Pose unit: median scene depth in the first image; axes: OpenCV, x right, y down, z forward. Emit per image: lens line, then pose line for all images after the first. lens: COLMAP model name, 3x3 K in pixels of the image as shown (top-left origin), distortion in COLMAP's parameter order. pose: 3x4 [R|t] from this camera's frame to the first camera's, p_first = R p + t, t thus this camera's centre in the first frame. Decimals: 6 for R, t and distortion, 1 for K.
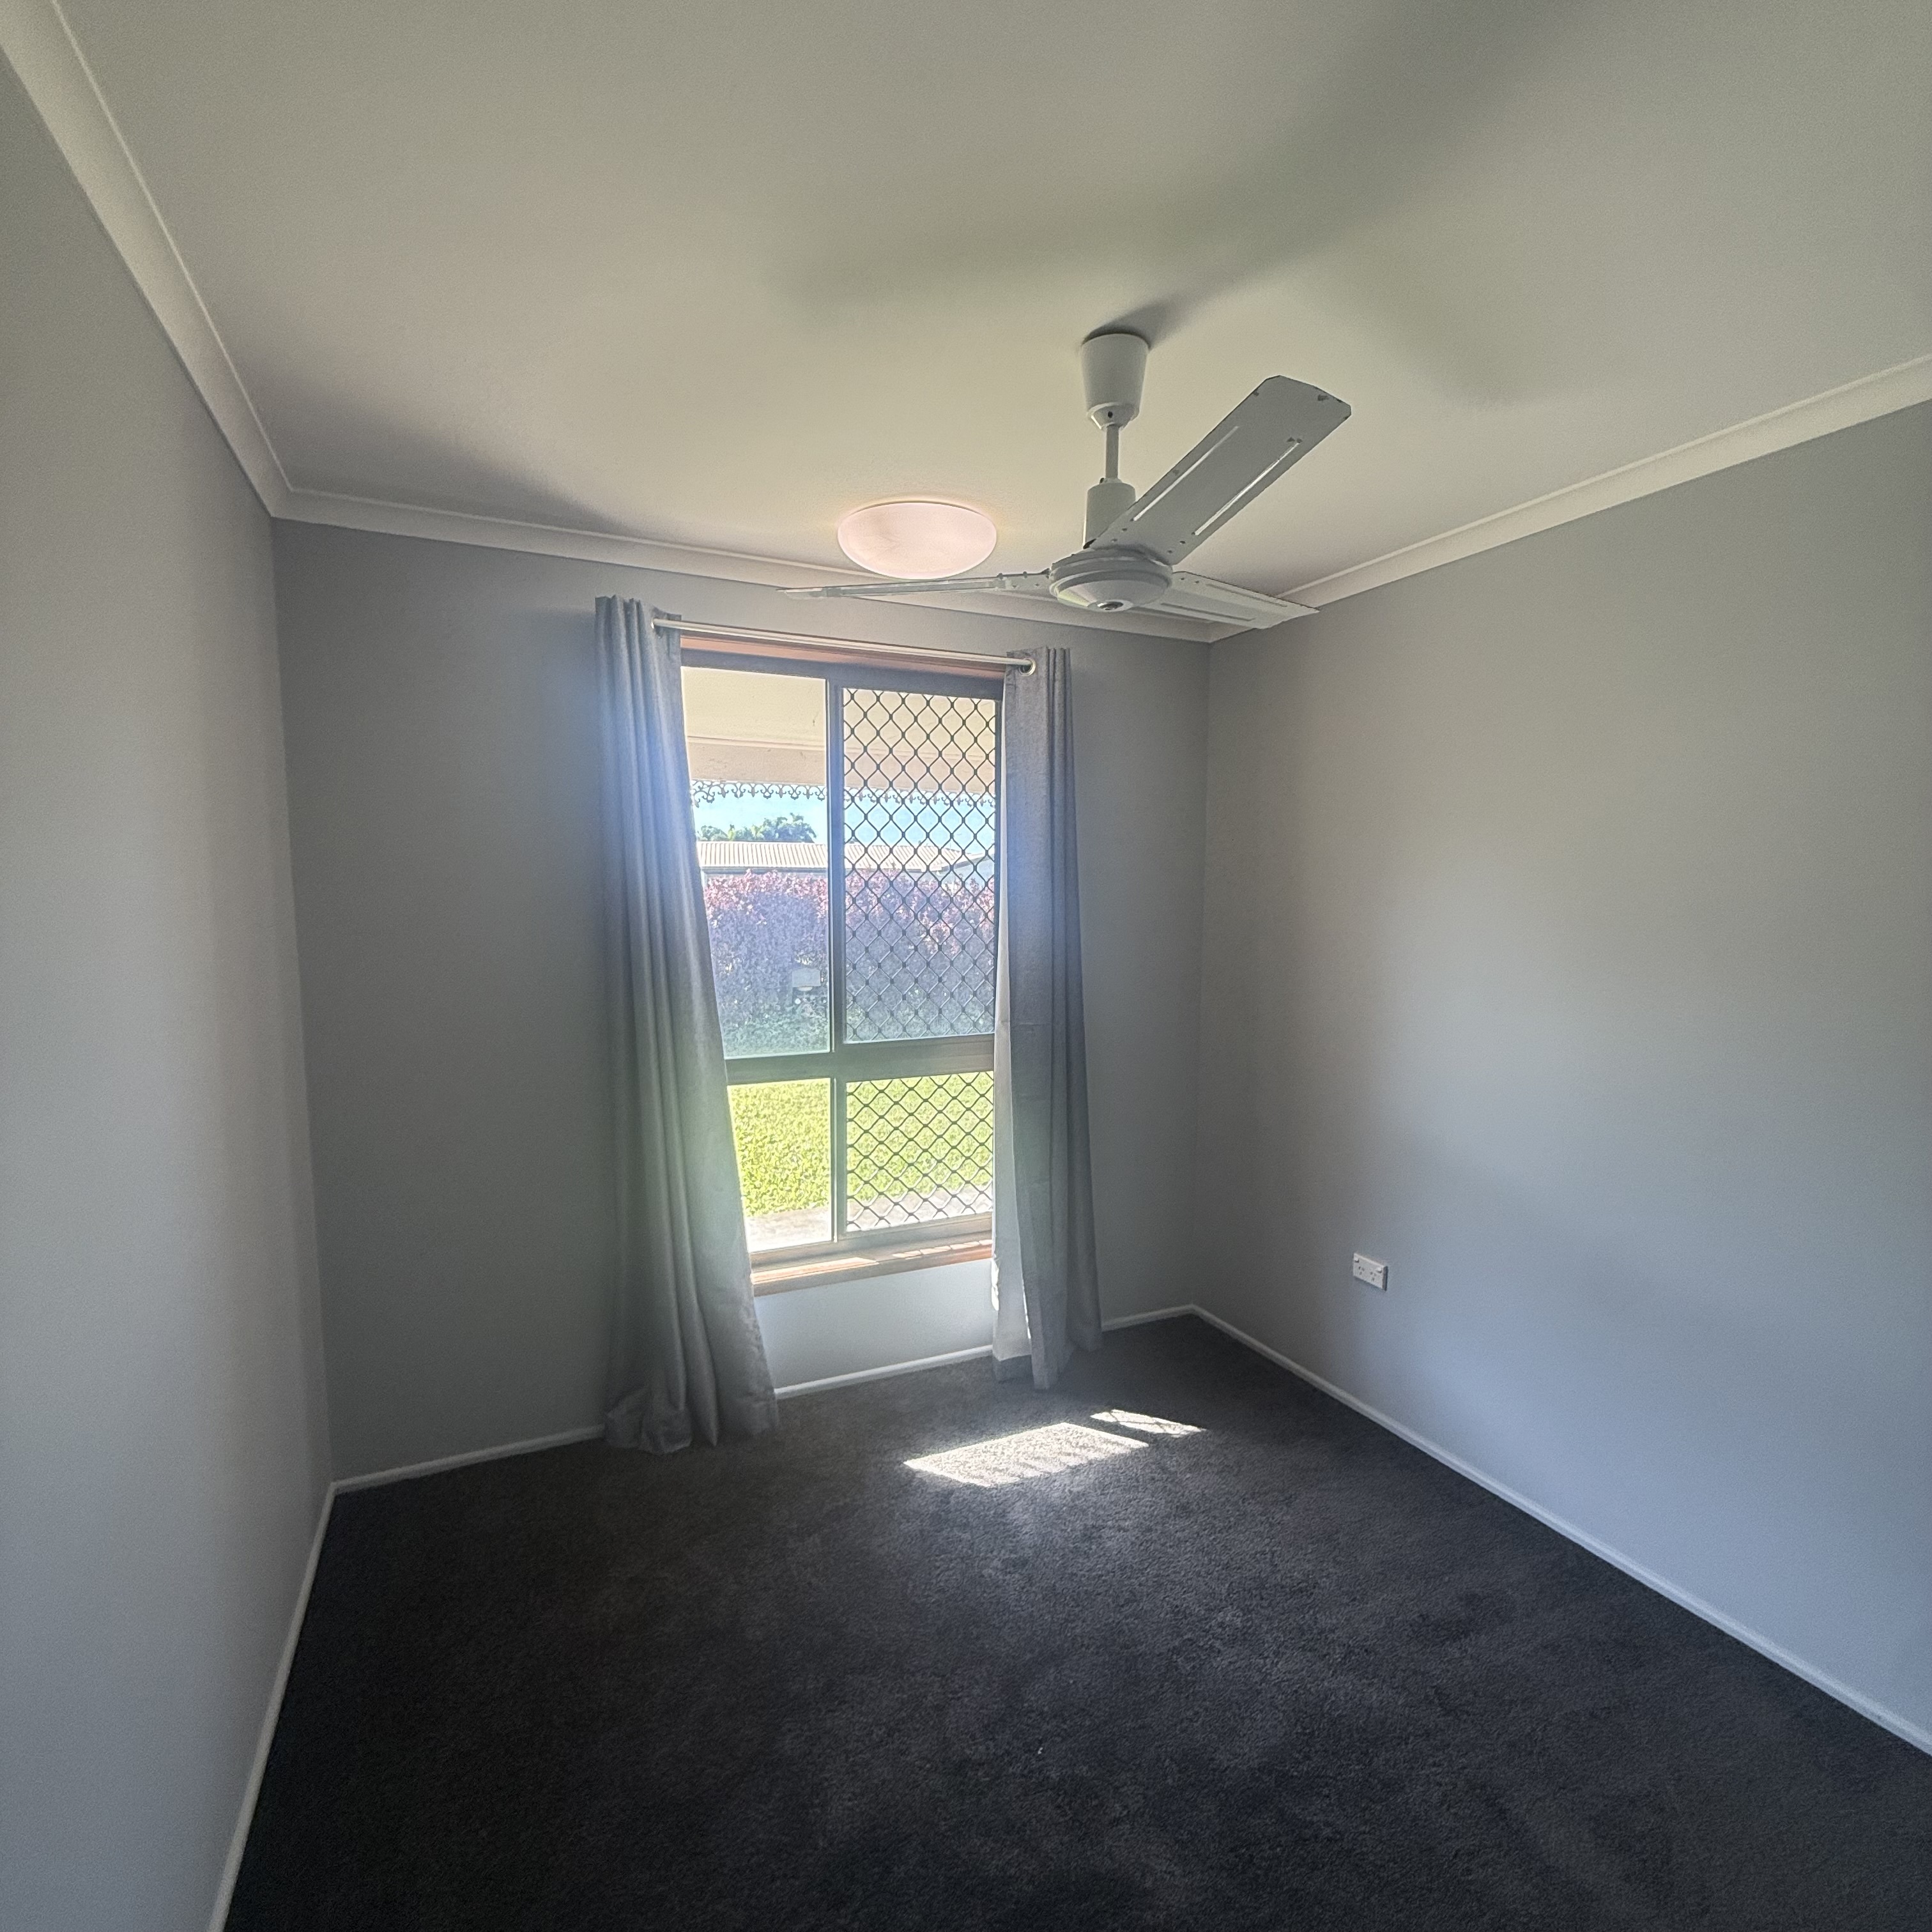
lens RADIAL K [[1106.6, 0, 962.0], [0, 1106.6, 996.1], [0, 0, 1]] dist [0.001674, 0.001296]
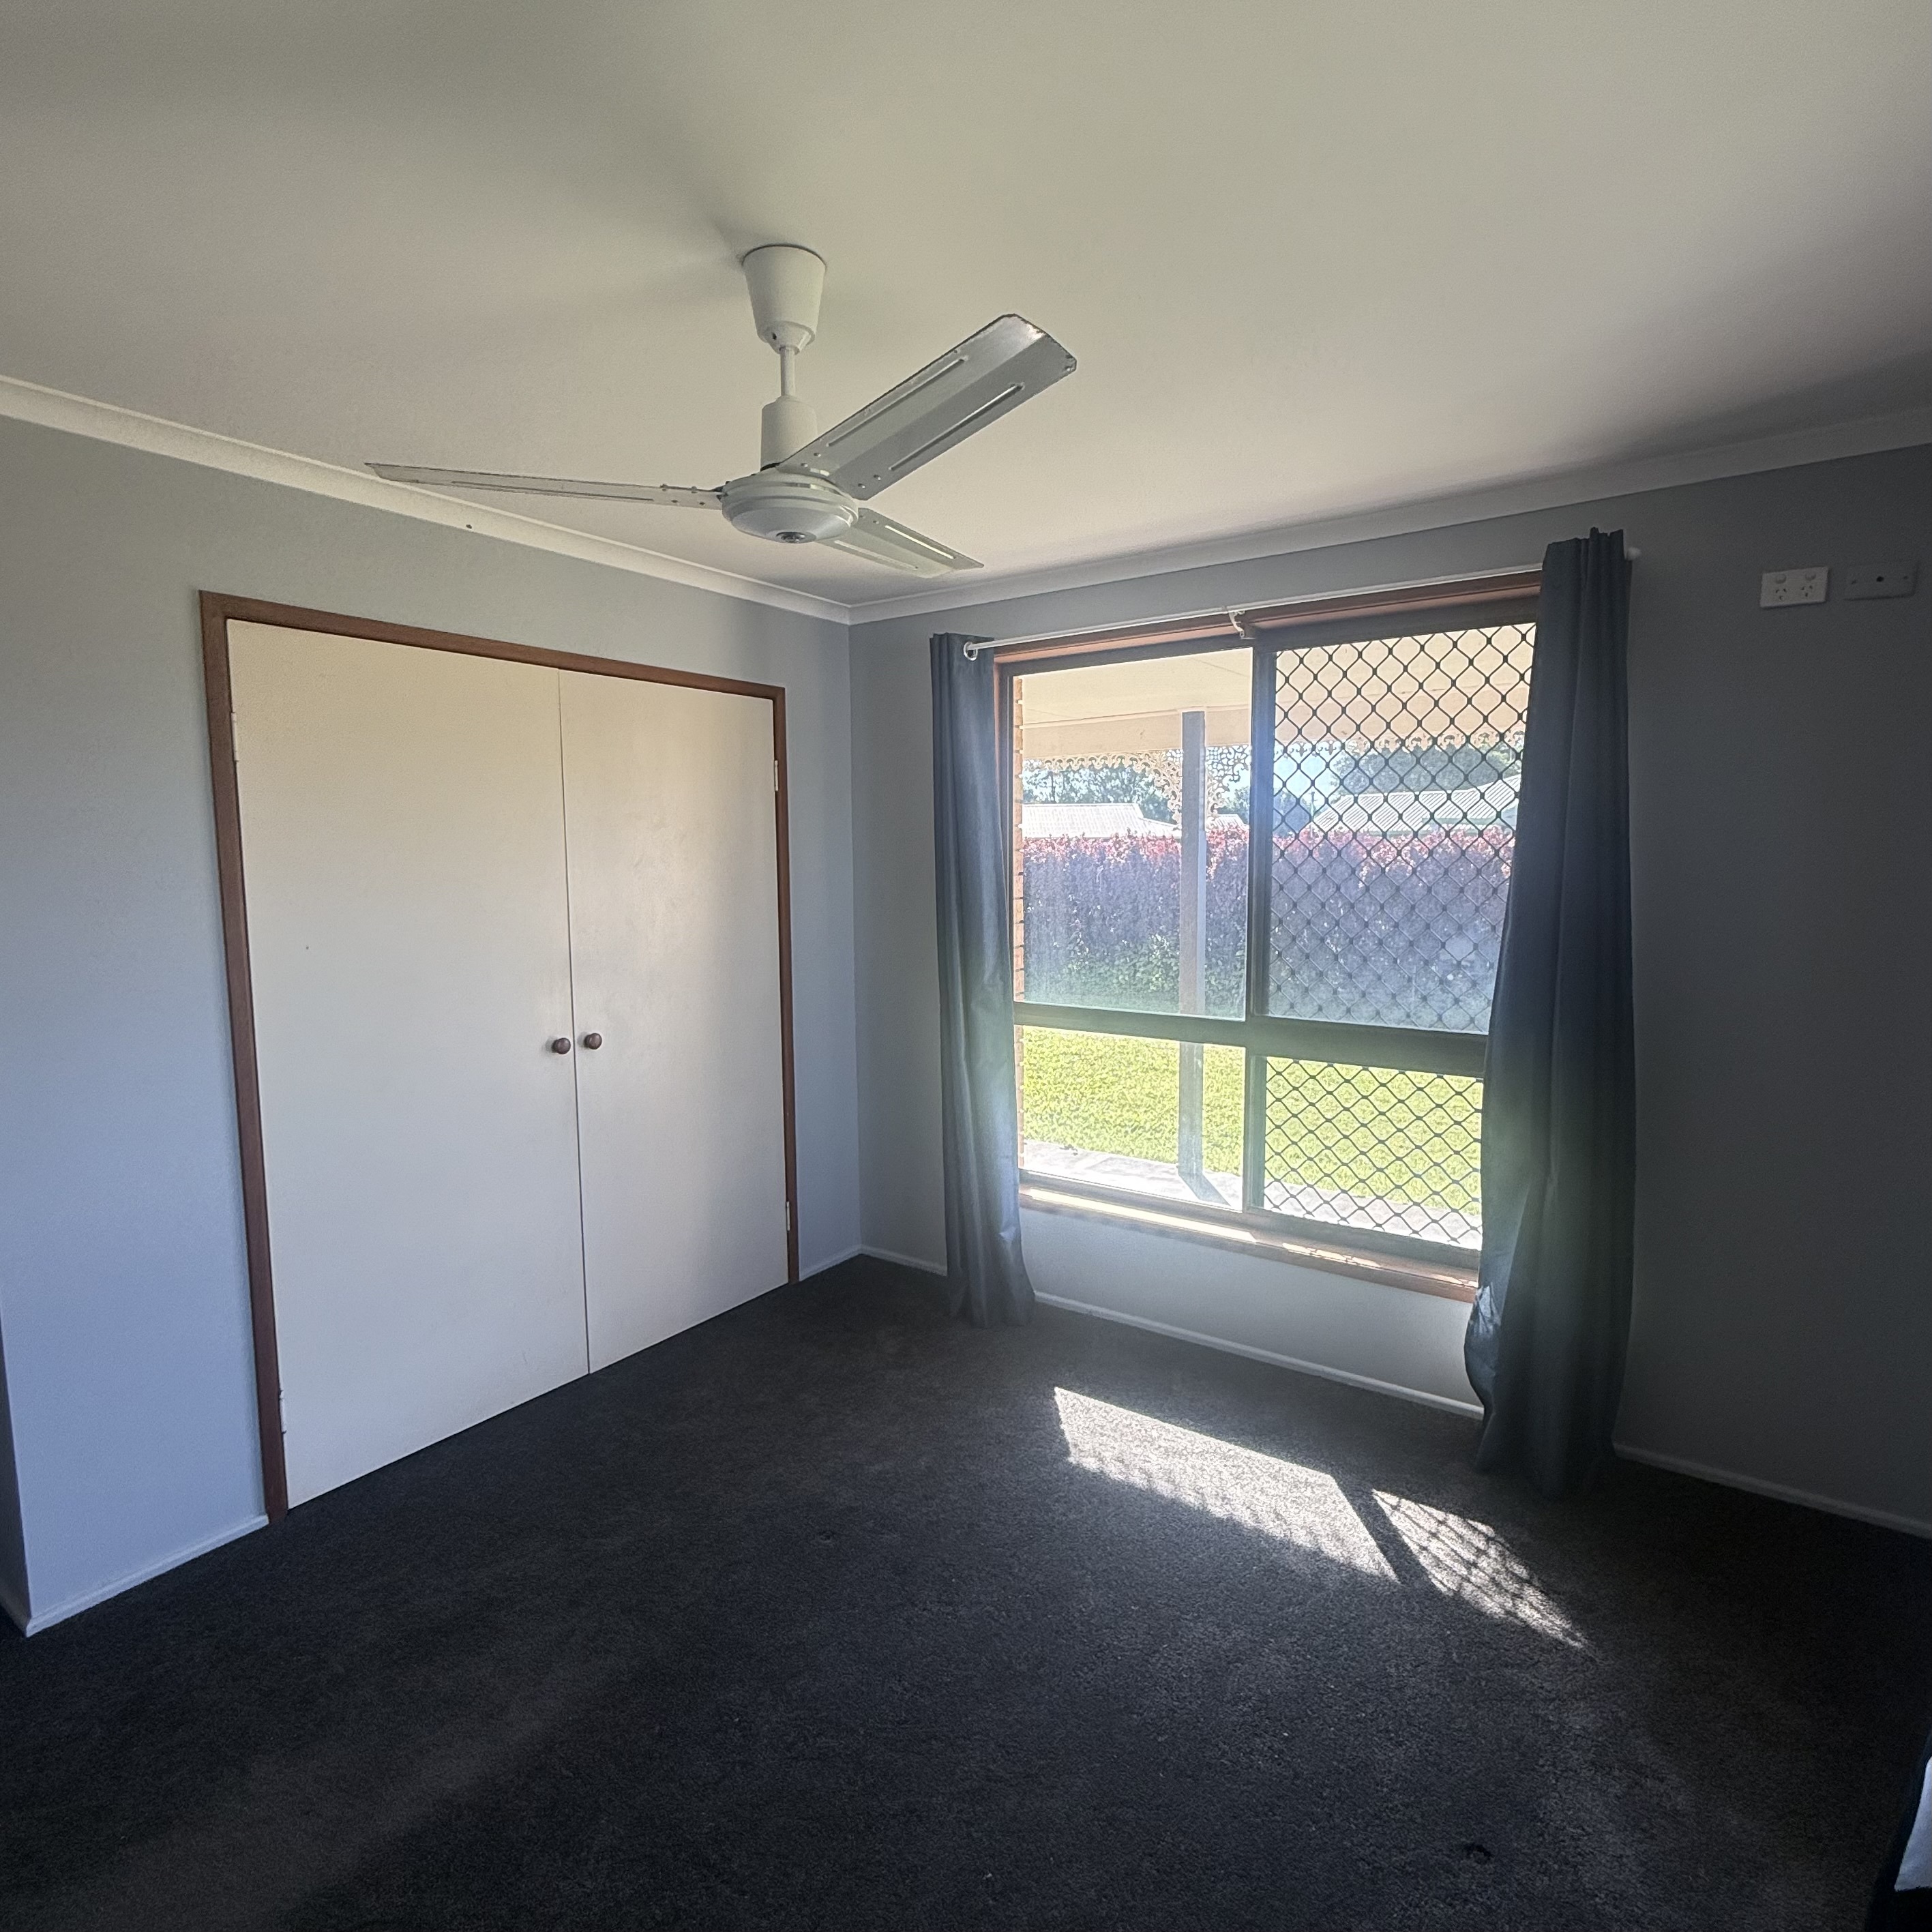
lens RADIAL K [[1050.3, 0, 911.3], [0, 1050.3, 960.1], [0, 0, 1]] dist [0.000798, 0.000326]
pose [[0.502208, 0.082655, -0.860787, 0.535961], [-0.084145, 0.995369, 0.046486, -0.023481], [0.860643, 0.049085, 0.506837, 0.254645]]
